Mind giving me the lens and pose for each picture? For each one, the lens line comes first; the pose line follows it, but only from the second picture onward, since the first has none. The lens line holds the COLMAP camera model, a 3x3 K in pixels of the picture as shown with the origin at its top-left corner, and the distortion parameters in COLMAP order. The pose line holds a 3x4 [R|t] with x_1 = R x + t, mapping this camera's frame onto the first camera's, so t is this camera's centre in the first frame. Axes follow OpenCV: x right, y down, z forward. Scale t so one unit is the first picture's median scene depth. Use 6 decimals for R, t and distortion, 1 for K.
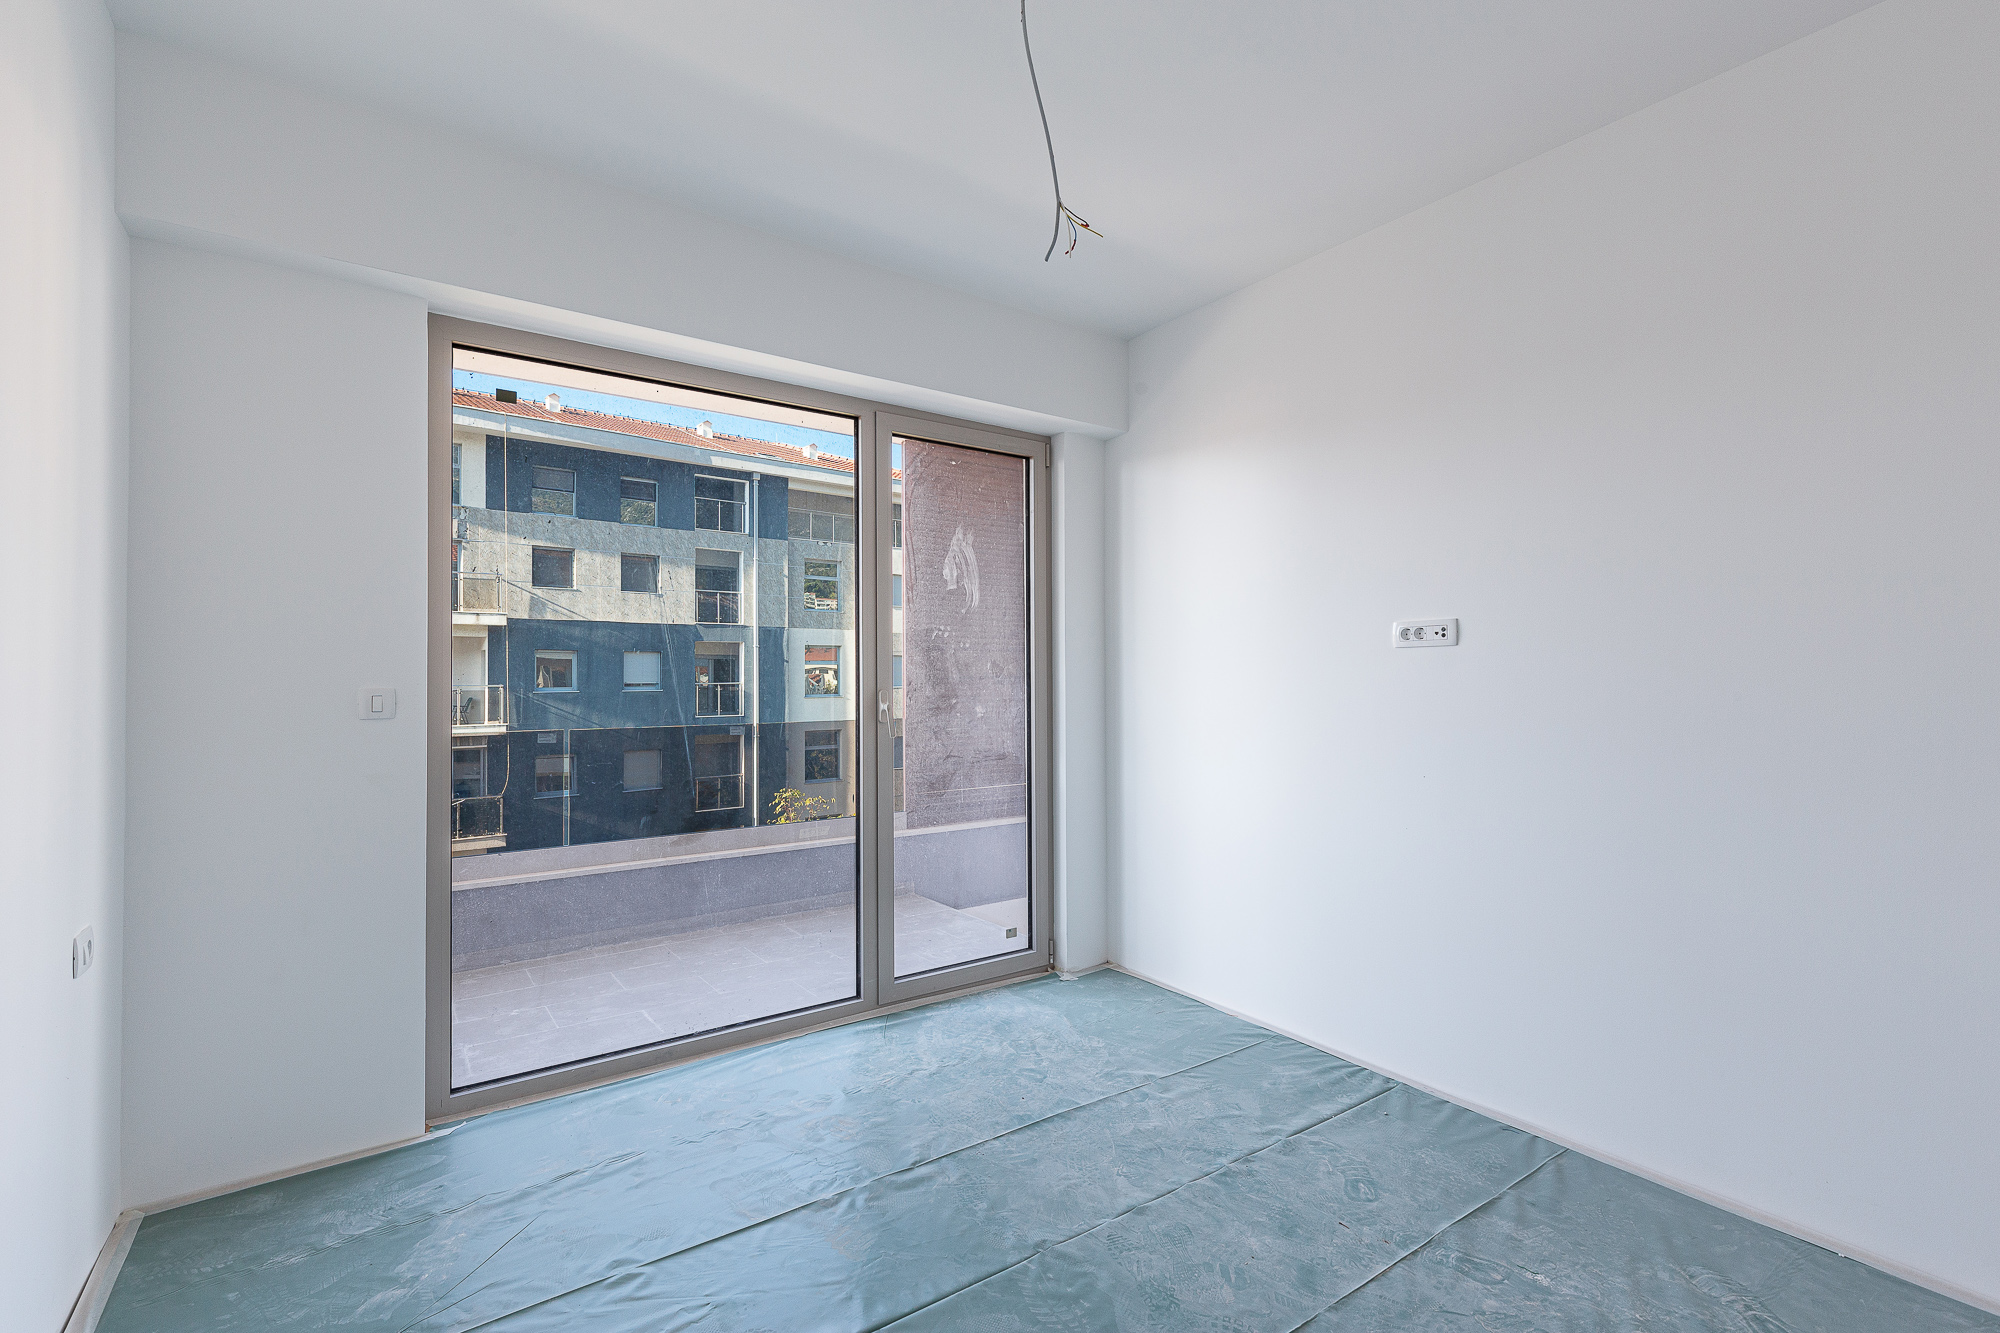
lens RADIAL K [[860.0, 0, 1004.0], [0, 860.0, 694.5], [0, 0, 1]] dist [-0.000308, -0.000093]
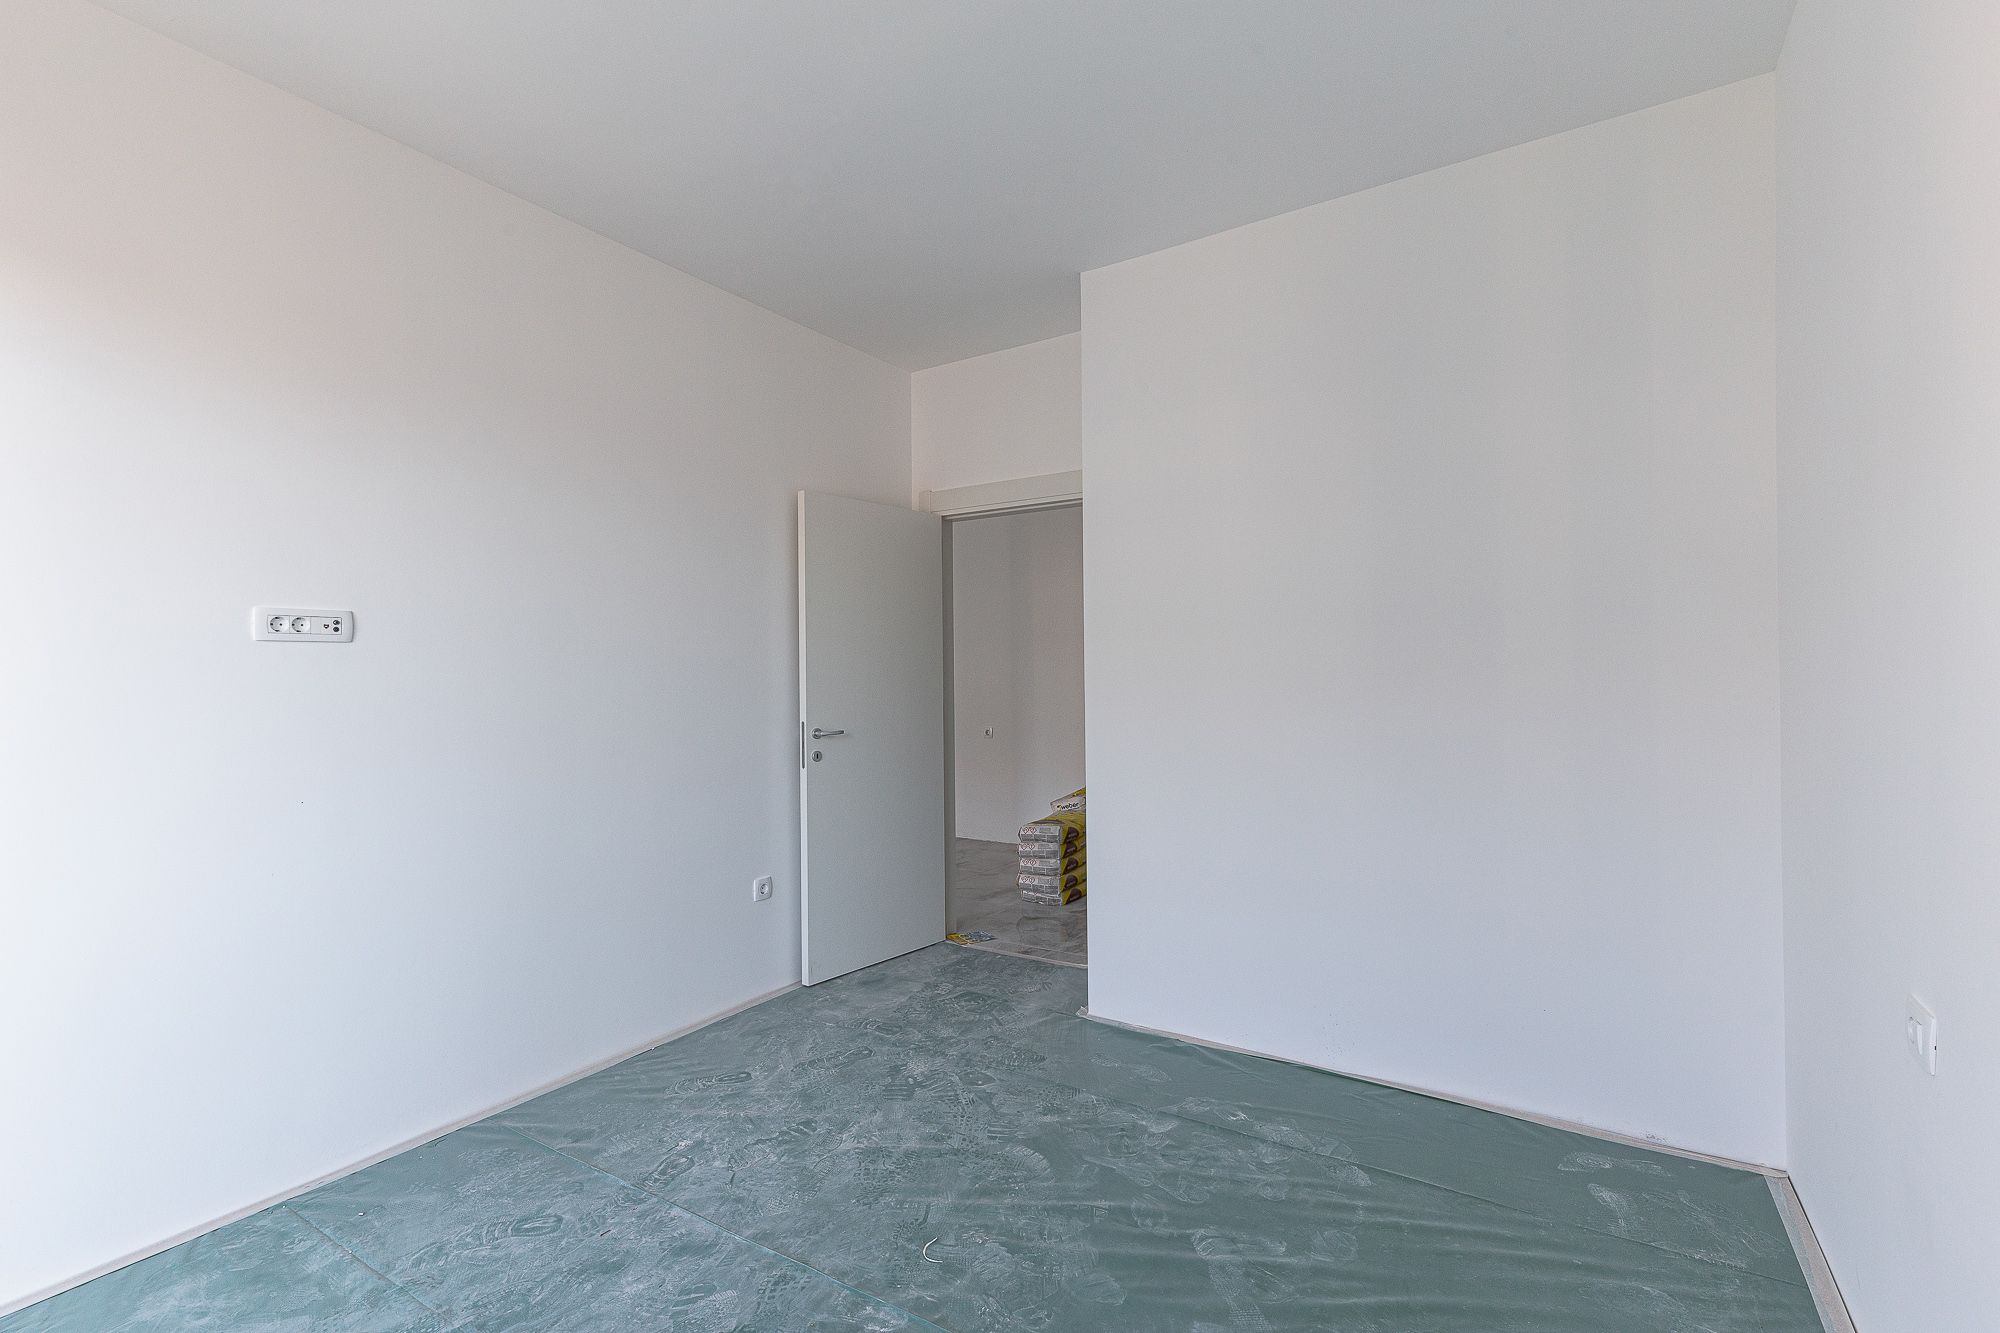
lens RADIAL K [[907.8, 0, 1001.5], [0, 907.8, 674.7], [0, 0, 1]] dist [0.007422, -0.000645]
pose [[-0.384803, 0.004825, 0.922986, -0.567263], [0.016242, 0.999867, 0.001545, -0.014764], [-0.922856, 0.015585, -0.384831, 0.733901]]
